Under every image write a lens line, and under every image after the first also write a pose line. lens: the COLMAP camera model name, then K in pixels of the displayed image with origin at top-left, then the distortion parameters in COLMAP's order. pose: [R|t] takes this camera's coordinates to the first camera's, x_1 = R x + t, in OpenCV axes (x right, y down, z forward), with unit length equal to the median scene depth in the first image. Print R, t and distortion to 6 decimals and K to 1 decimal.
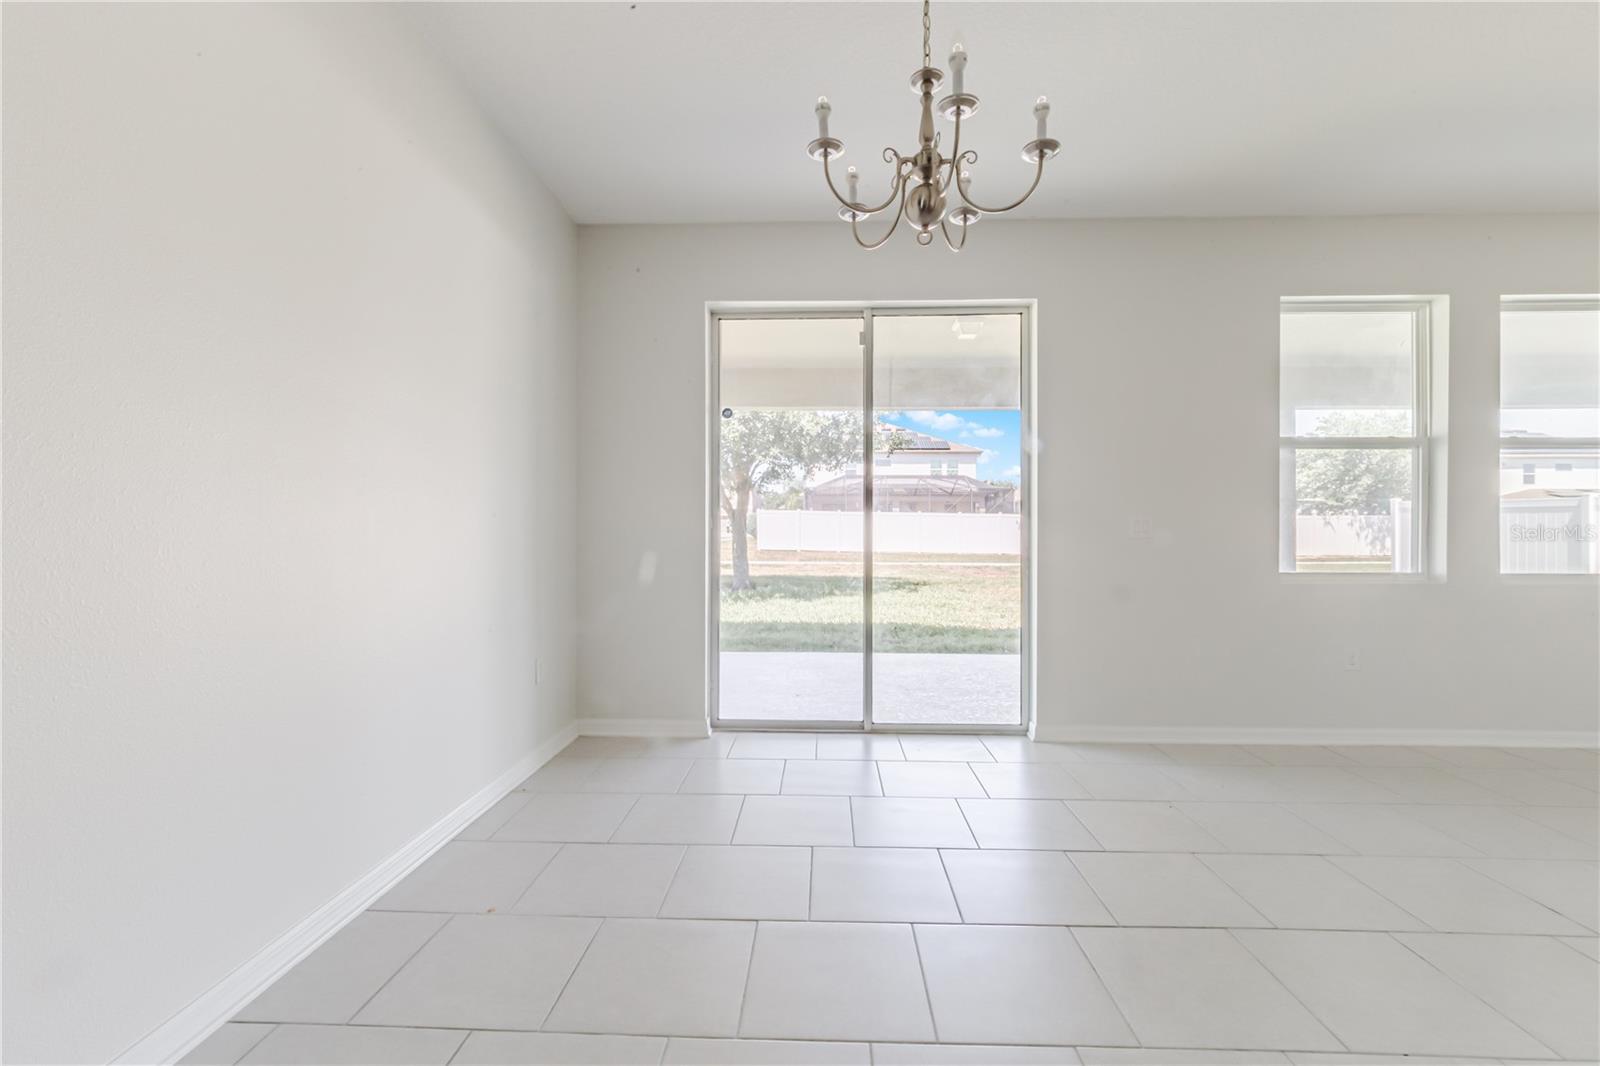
lens RADIAL K [[653.5, 0, 805.2], [0, 653.5, 535.6], [0, 0, 1]] dist [-0.006860, 0.001102]
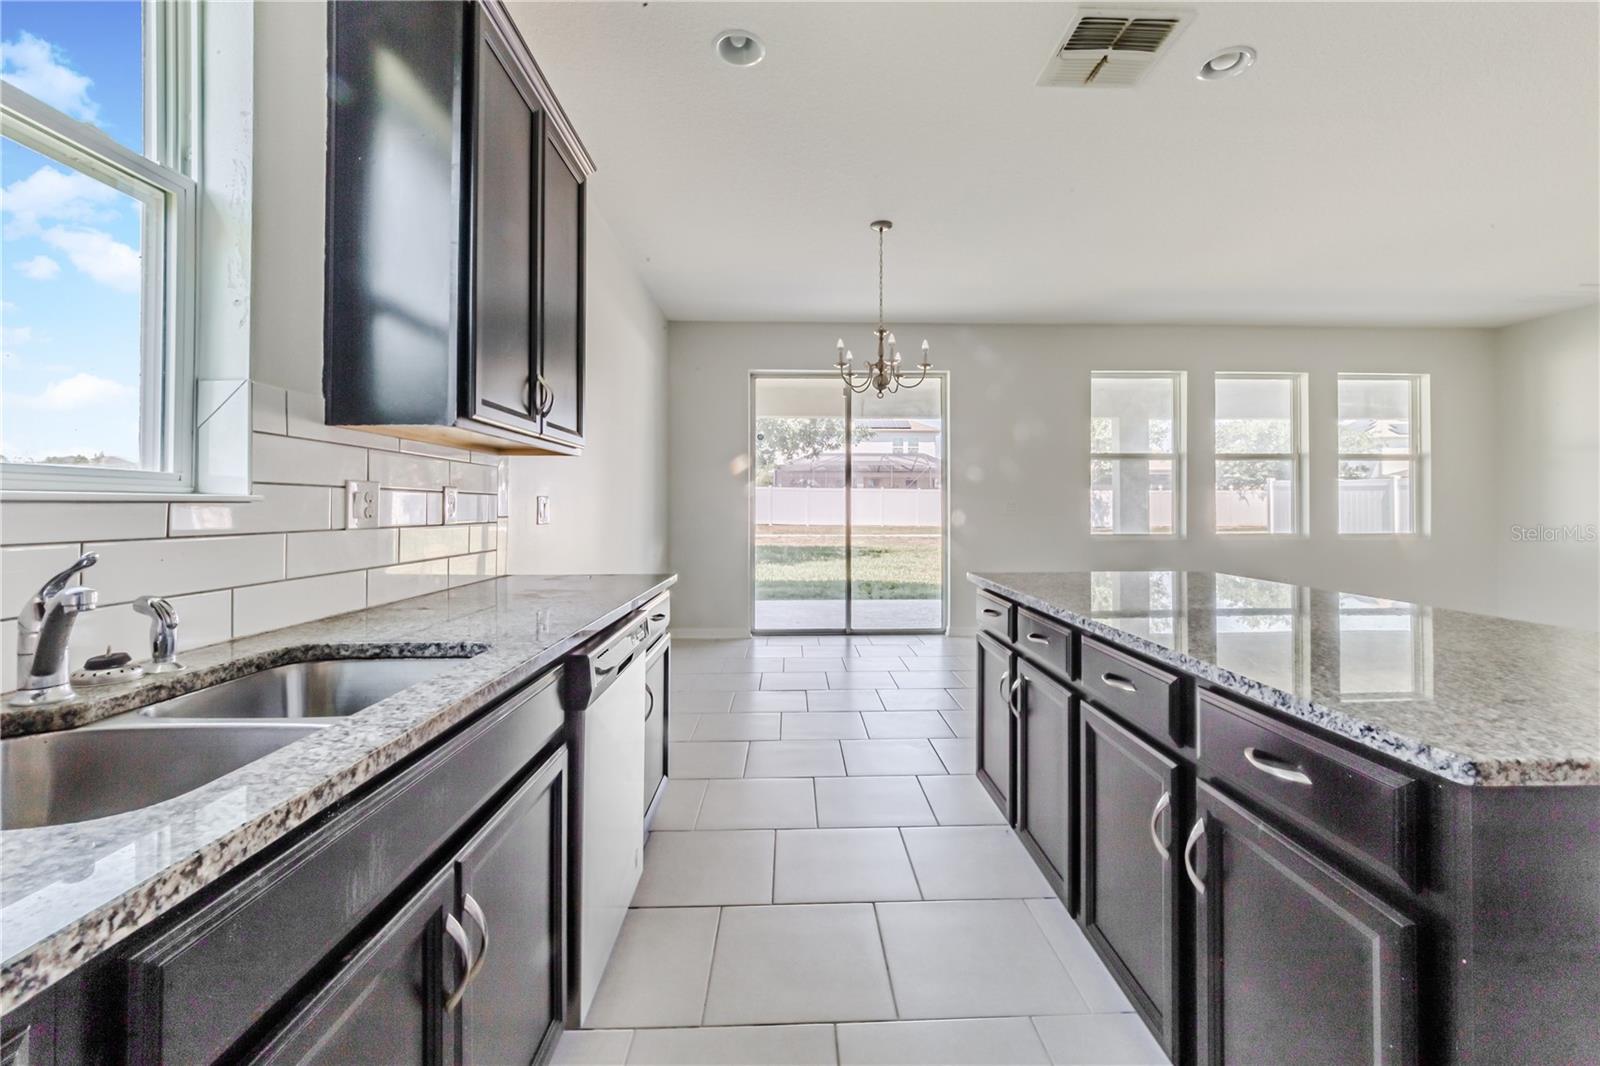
lens RADIAL K [[653.5, 0, 799.6], [0, 653.5, 520.7], [0, 0, 1]] dist [-0.006860, 0.001102]
pose [[0.998898, -0.006586, 0.046474, -0.043226], [0.005805, 0.999840, 0.016922, -0.003986], [-0.046578, -0.016633, 0.998776, -0.264153]]
